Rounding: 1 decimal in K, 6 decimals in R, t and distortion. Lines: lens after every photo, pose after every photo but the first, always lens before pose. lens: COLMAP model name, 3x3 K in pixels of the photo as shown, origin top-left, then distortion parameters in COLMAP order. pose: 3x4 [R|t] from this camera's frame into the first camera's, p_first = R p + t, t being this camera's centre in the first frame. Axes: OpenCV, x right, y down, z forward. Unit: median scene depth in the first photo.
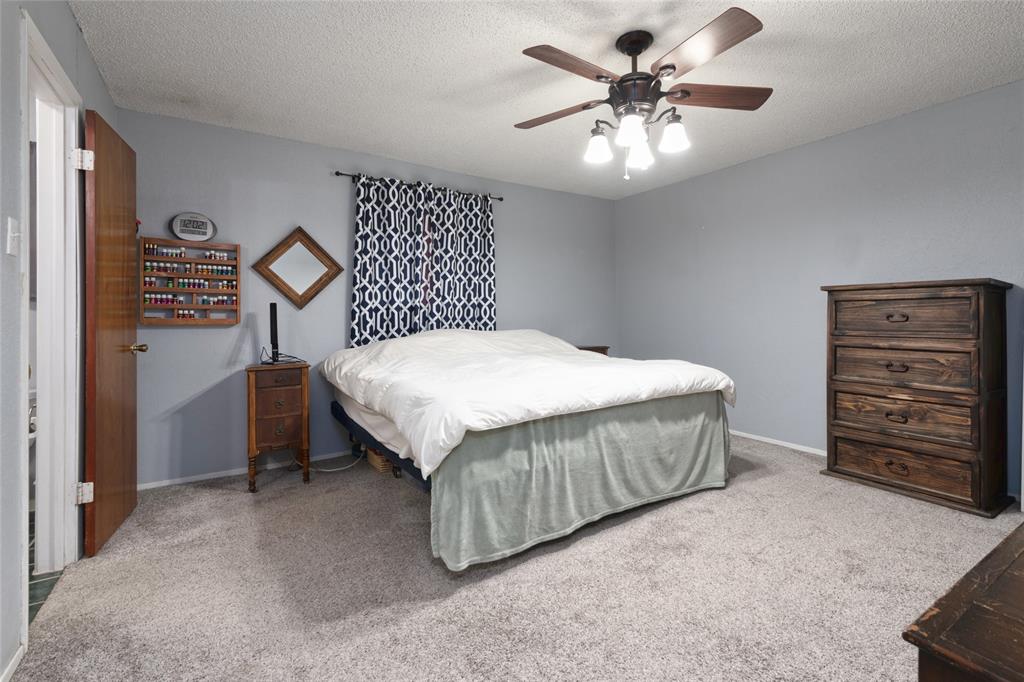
lens RADIAL K [[456.9, 0, 532.9], [0, 456.9, 306.4], [0, 0, 1]] dist [0.014738, -0.000859]
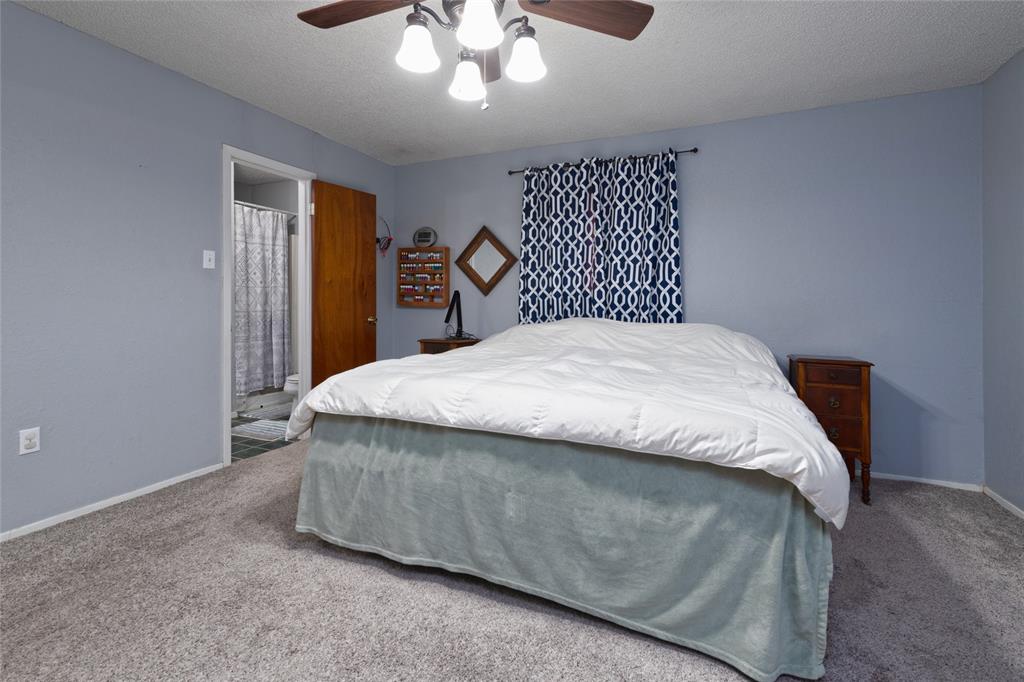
lens RADIAL K [[456.9, 0, 532.9], [0, 456.9, 306.4], [0, 0, 1]] dist [0.014738, -0.000859]
pose [[0.534616, 0.020745, -0.844840, 0.547105], [0.004694, 0.999610, 0.027516, 0.002097], [0.845082, -0.018676, 0.534310, 0.457558]]
